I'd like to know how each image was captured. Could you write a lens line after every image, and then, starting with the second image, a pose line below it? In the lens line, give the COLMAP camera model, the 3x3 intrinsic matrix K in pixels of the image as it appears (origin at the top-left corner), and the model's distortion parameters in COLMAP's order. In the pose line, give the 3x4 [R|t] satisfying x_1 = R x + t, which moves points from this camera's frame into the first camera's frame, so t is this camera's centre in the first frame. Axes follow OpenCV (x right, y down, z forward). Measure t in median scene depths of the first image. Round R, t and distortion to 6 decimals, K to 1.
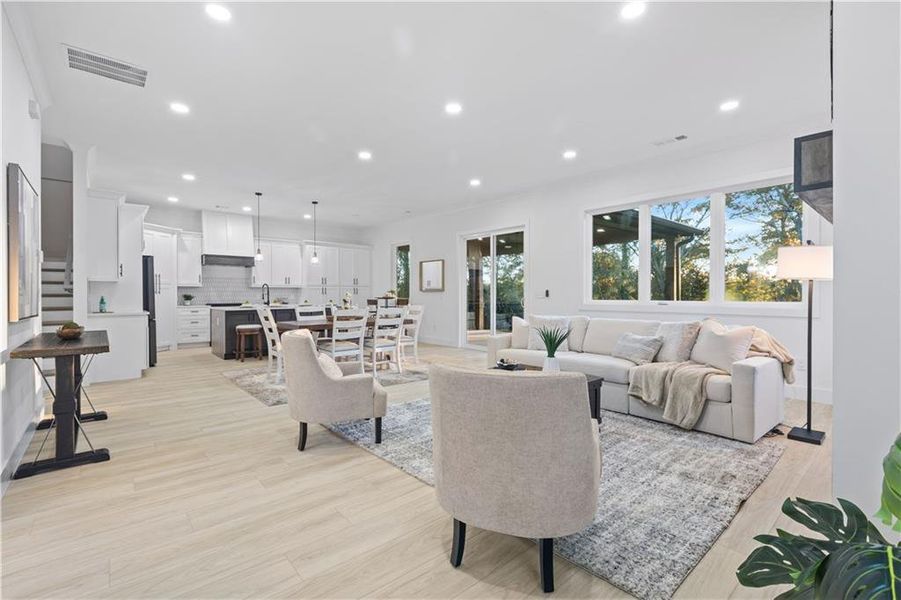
lens RADIAL K [[402.1, 0, 450.4], [0, 402.1, 295.5], [0, 0, 1]] dist [0.001570, -0.000004]
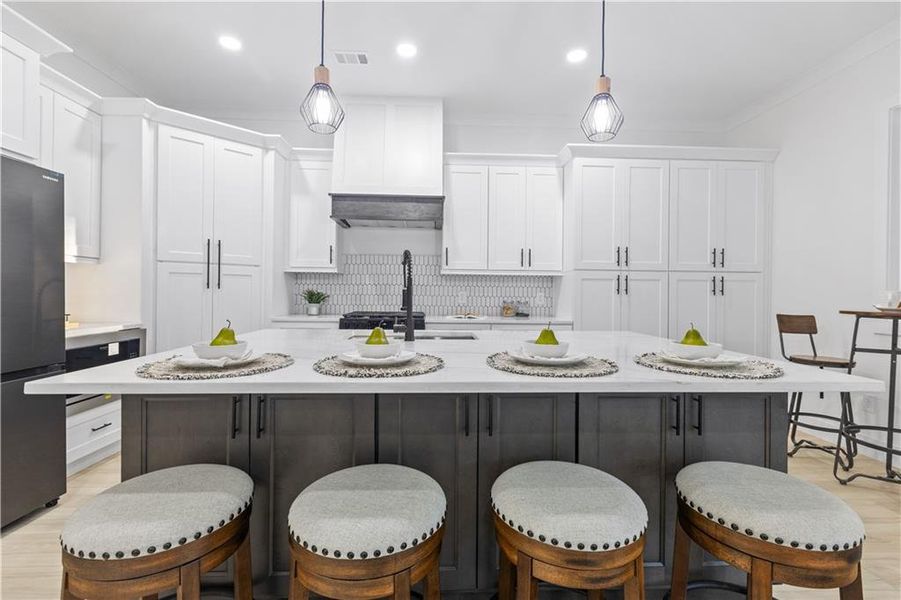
lens RADIAL K [[399.7, 0, 451.5], [0, 399.7, 290.8], [0, 0, 1]] dist [0.000304, 0.000131]
pose [[0.781428, 0.010853, -0.623902, -0.253866], [-0.015155, 0.999884, -0.001588, -0.004039], [0.623812, 0.010696, 0.781501, 0.755147]]
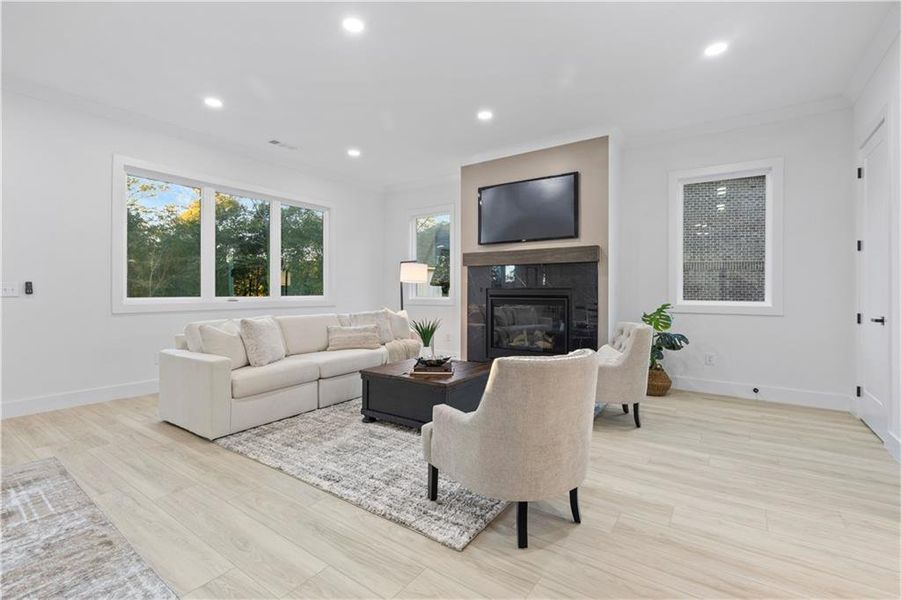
lens RADIAL K [[404.8, 0, 450.5], [0, 404.8, 291.2], [0, 0, 1]] dist [-0.000253, -0.000578]
pose [[-0.246689, -0.001743, 0.969093, -0.327939], [0.001016, 0.999997, 0.002057, -0.001495], [-0.969094, 0.001492, -0.246686, 0.460901]]
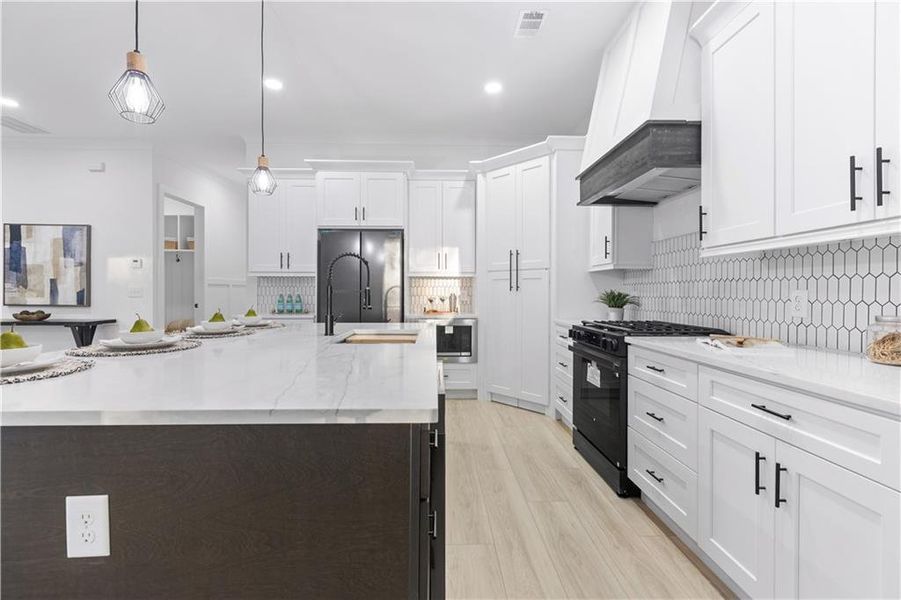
lens RADIAL K [[404.8, 0, 450.5], [0, 404.8, 291.2], [0, 0, 1]] dist [-0.000253, -0.000578]
pose [[-0.626619, -0.000052, -0.779326, -0.263876], [-0.002815, 0.999994, 0.002196, -0.003886], [0.779320, 0.003570, -0.626615, 1.135536]]
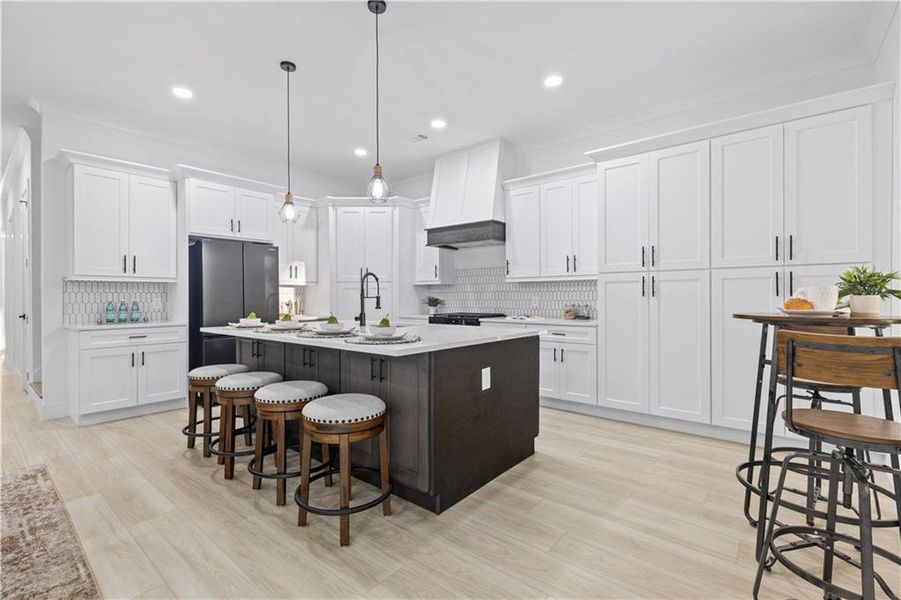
lens RADIAL K [[404.8, 0, 450.5], [0, 404.8, 291.2], [0, 0, 1]] dist [-0.000253, -0.000578]
pose [[0.163692, -0.013087, -0.986425, -0.013699], [0.000214, 0.999912, -0.013230, -0.003707], [0.986511, 0.001954, 0.163680, 0.937576]]
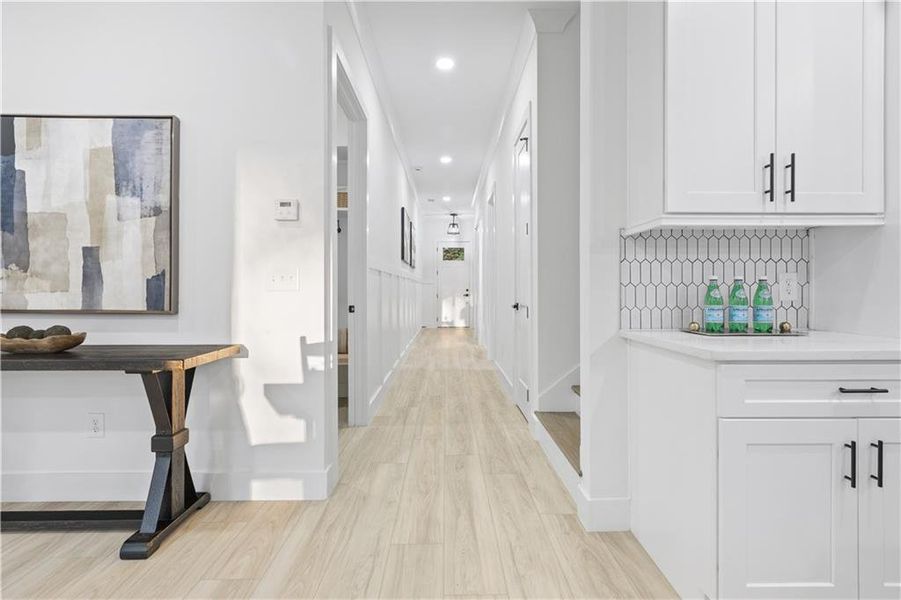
lens RADIAL K [[404.8, 0, 450.5], [0, 404.8, 291.2], [0, 0, 1]] dist [-0.000253, -0.000578]
pose [[-0.645301, -0.000228, -0.763929, -0.312718], [-0.000658, 1.000000, 0.000258, 0.006800], [0.763928, 0.000669, -0.645301, 0.653286]]
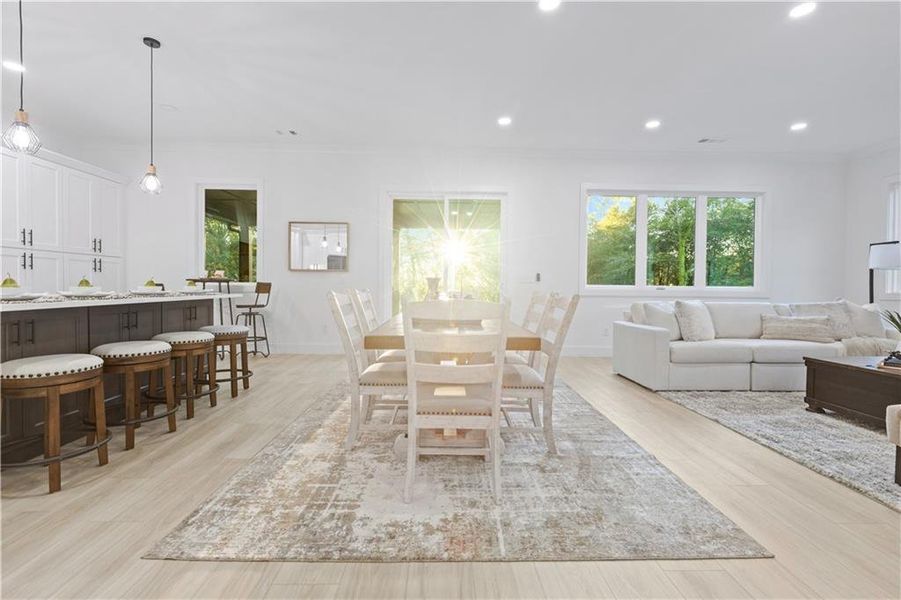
lens RADIAL K [[404.8, 0, 450.5], [0, 404.8, 291.2], [0, 0, 1]] dist [-0.000253, -0.000578]
pose [[0.634015, -0.001910, 0.773318, -0.431559], [-0.009191, 0.999908, 0.010005, 0.013977], [-0.773266, -0.013450, 0.633939, 0.465923]]
